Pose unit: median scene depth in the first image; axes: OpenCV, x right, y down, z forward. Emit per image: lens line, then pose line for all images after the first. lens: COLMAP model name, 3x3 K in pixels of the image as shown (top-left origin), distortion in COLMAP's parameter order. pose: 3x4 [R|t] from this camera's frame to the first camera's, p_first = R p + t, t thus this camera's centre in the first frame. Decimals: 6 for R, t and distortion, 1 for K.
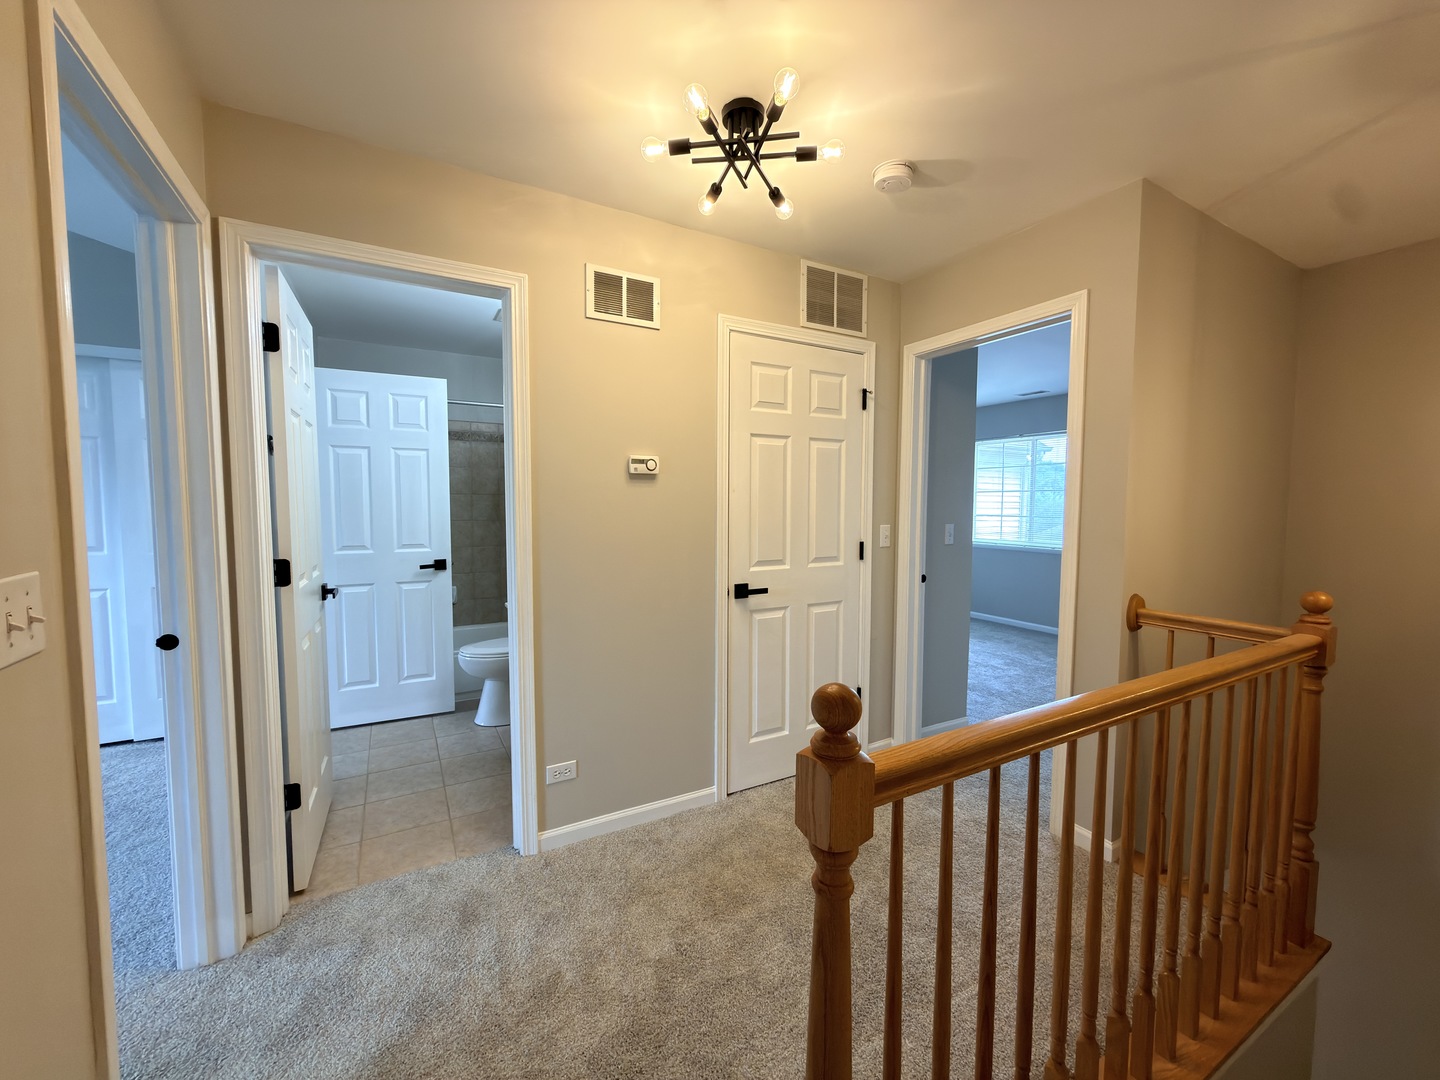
lens RADIAL K [[574.1, 0, 720.3], [0, 574.1, 537.1], [0, 0, 1]] dist [0.000779, 0.000060]
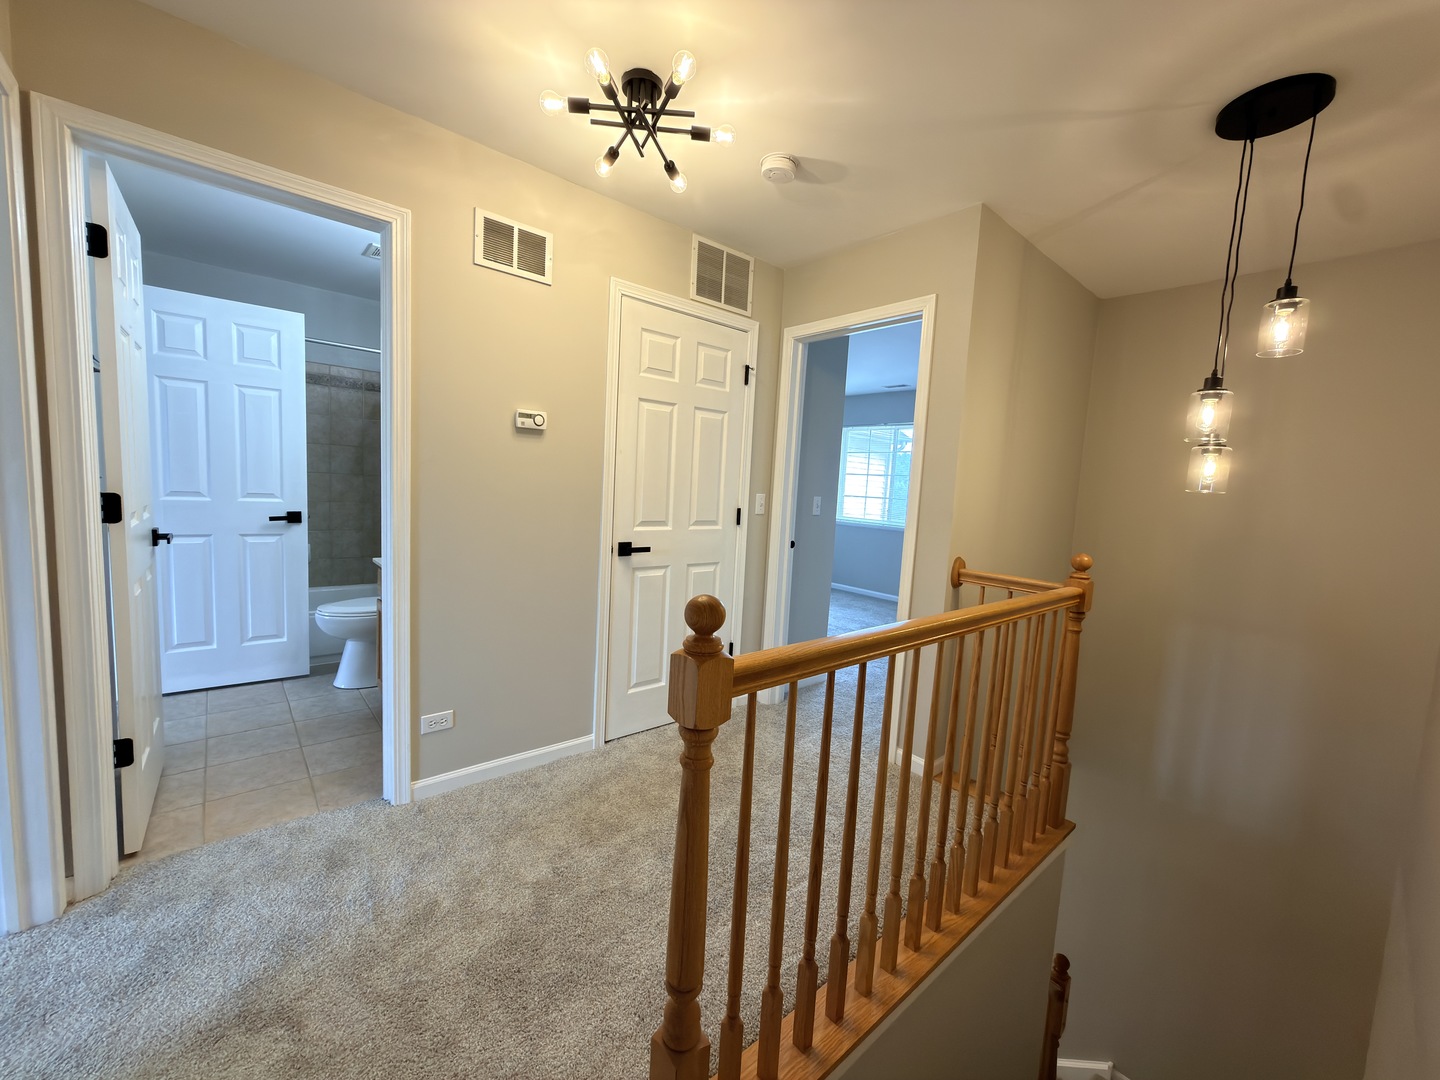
lens RADIAL K [[574.1, 0, 720.3], [0, 574.1, 537.1], [0, 0, 1]] dist [0.000779, 0.000060]
pose [[0.978914, 0.030567, 0.201972, -0.006106], [-0.038606, 0.998606, 0.035983, 0.036058], [-0.200591, -0.043021, 0.978730, -0.072593]]
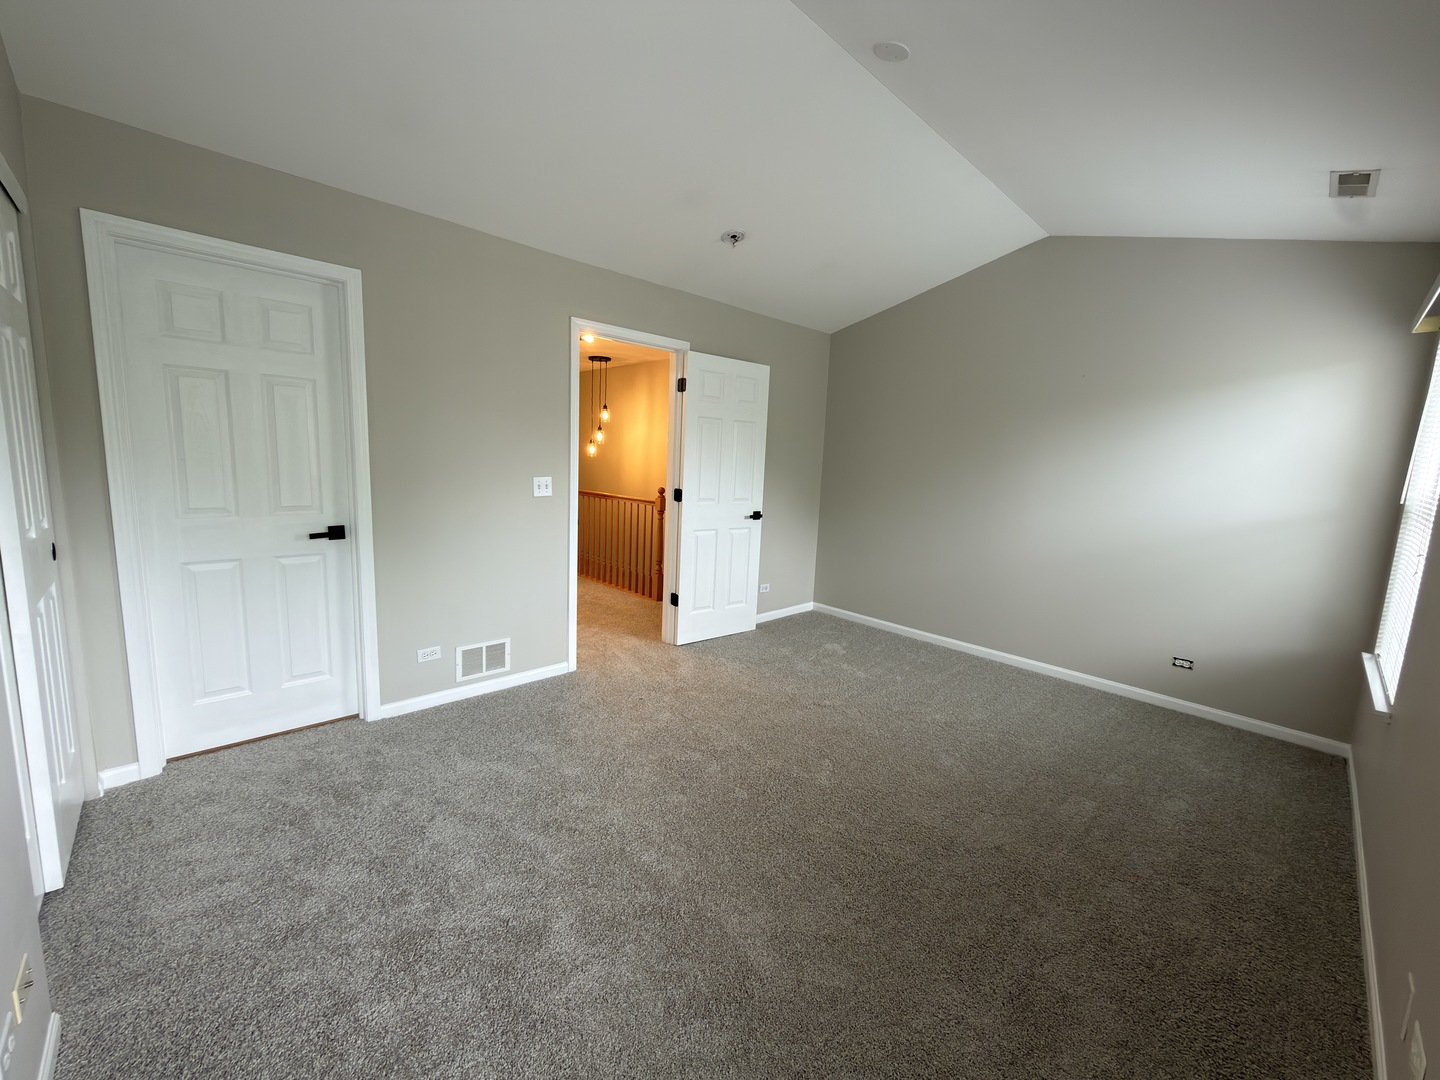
lens RADIAL K [[574.1, 0, 720.3], [0, 574.1, 537.1], [0, 0, 1]] dist [0.000779, 0.000060]
pose [[-0.238632, -0.150125, 0.959436, -2.588639], [0.016547, 0.987207, 0.158586, -0.088431], [-0.970969, 0.053720, -0.233095, 0.768857]]
